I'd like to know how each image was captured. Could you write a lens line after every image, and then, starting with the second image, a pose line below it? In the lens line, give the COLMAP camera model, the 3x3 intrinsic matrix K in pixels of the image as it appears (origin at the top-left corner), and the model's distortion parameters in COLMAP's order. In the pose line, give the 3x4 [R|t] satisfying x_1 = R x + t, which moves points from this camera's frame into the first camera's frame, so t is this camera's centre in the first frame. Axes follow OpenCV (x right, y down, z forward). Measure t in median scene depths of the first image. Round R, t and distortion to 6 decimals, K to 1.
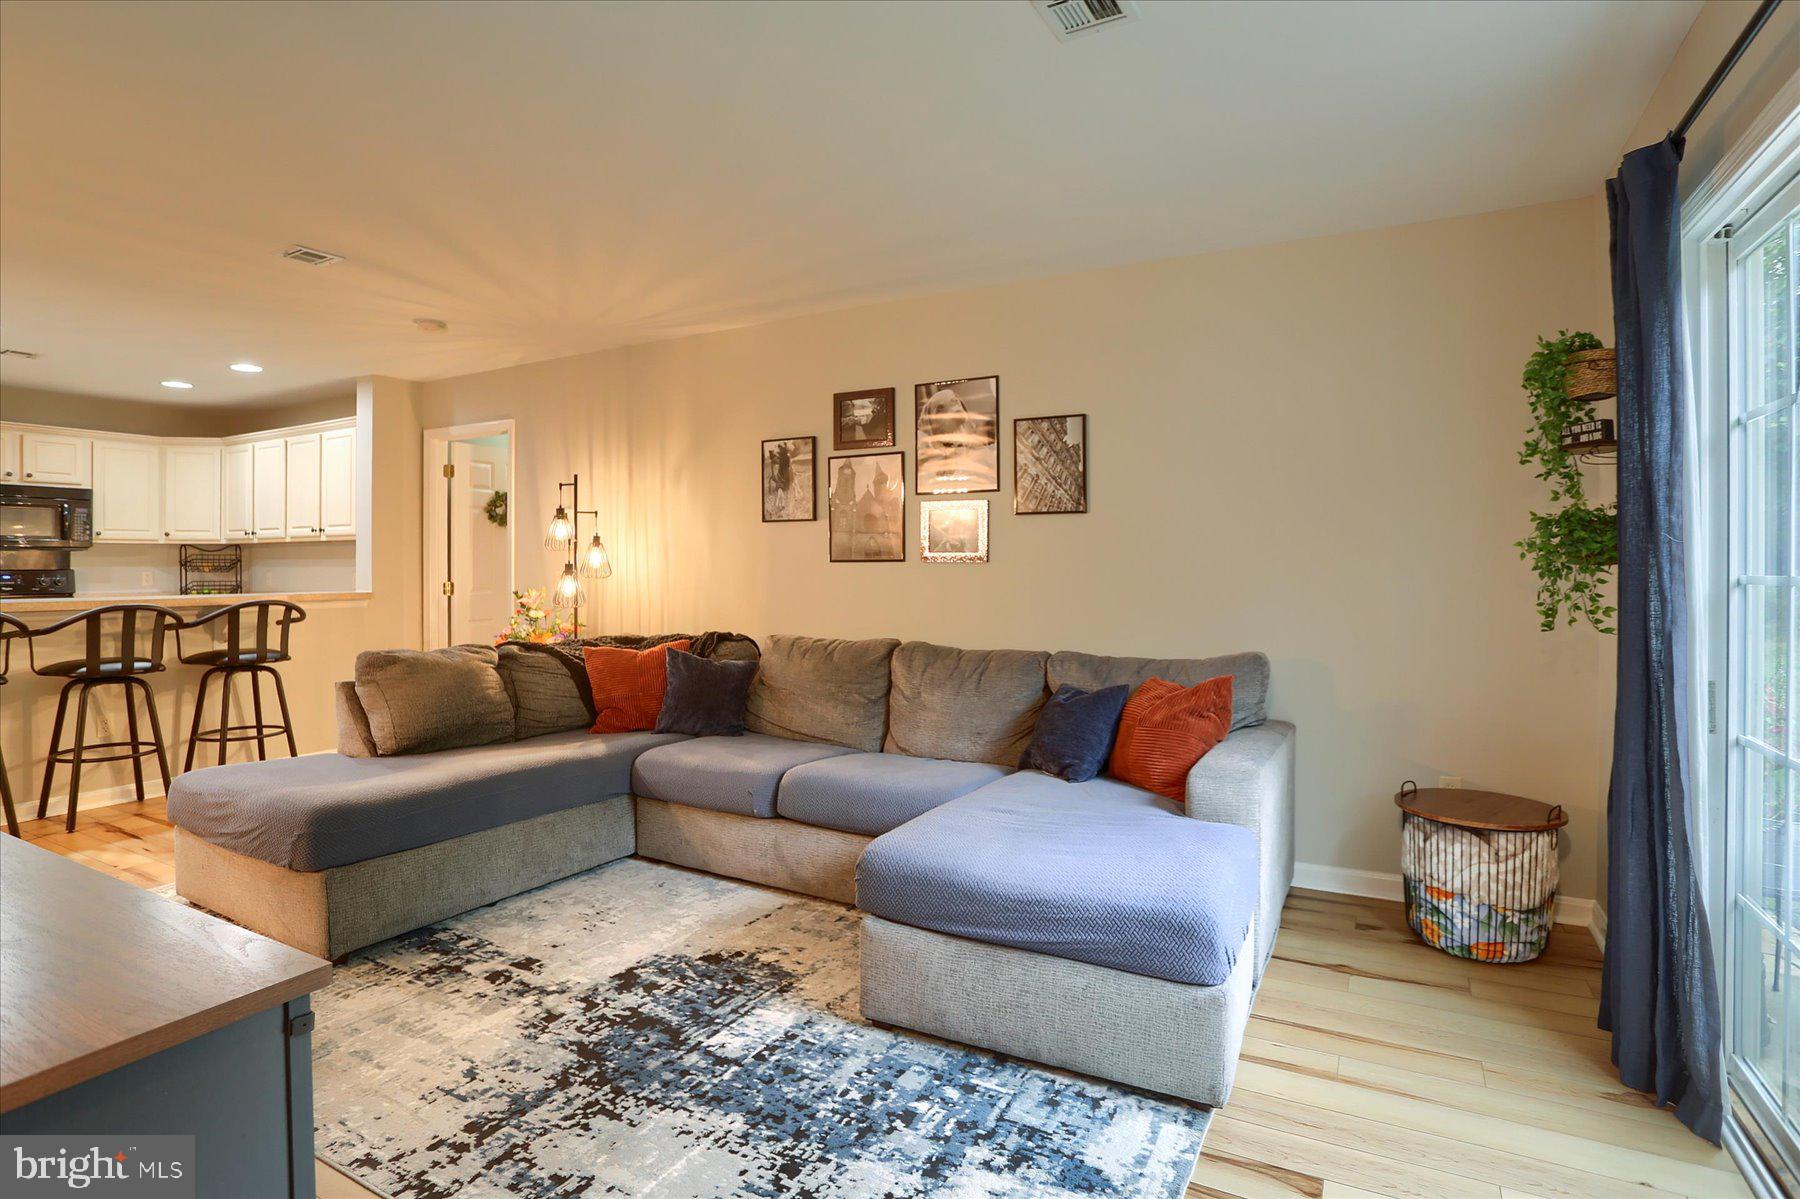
lens RADIAL K [[884.7, 0, 892.3], [0, 884.7, 595.4], [0, 0, 1]] dist [-0.068417, 0.023730]
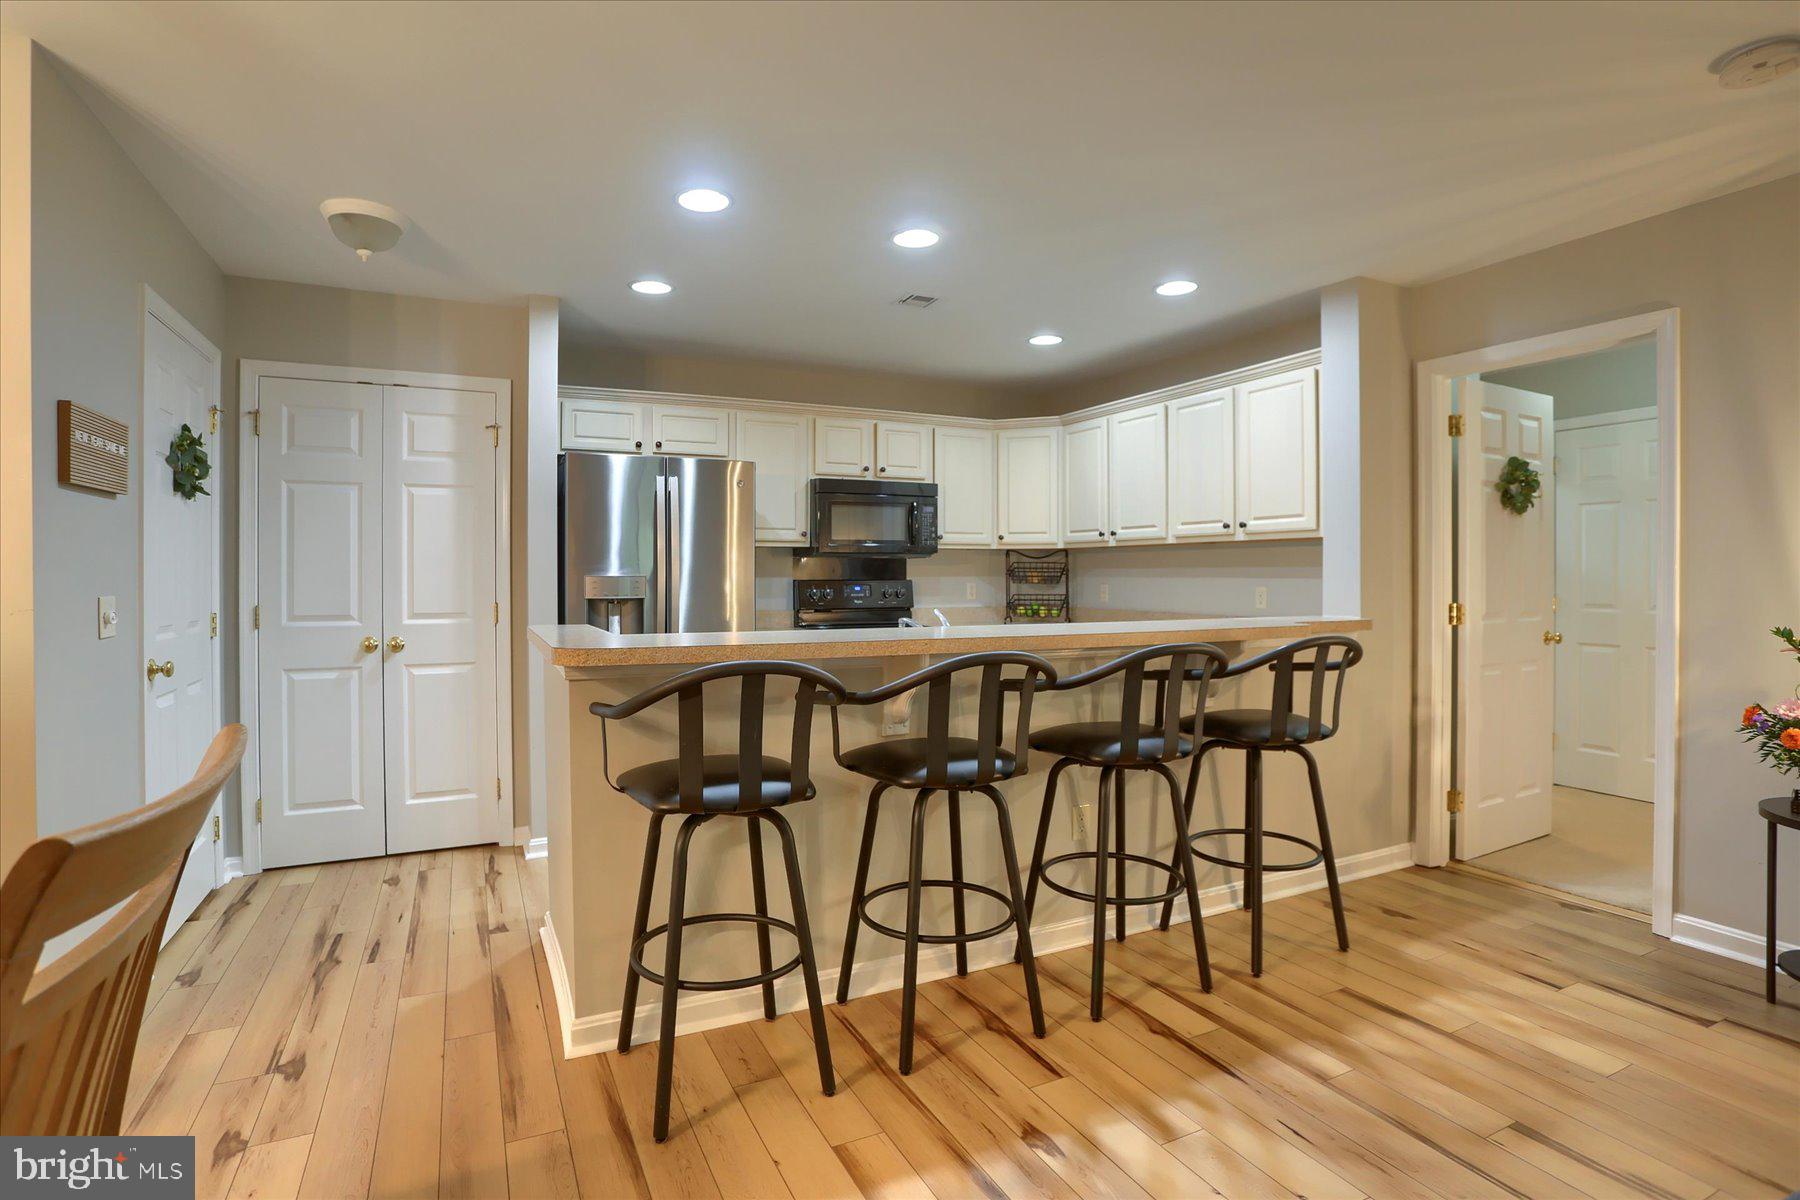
lens RADIAL K [[884.7, 0, 892.3], [0, 884.7, 595.9], [0, 0, 1]] dist [-0.068417, 0.023730]
pose [[0.818854, 0.014401, -0.573821, -0.482361], [-0.022434, 0.999724, -0.006924, -0.007590], [0.573563, 0.018543, 0.818951, 0.263699]]
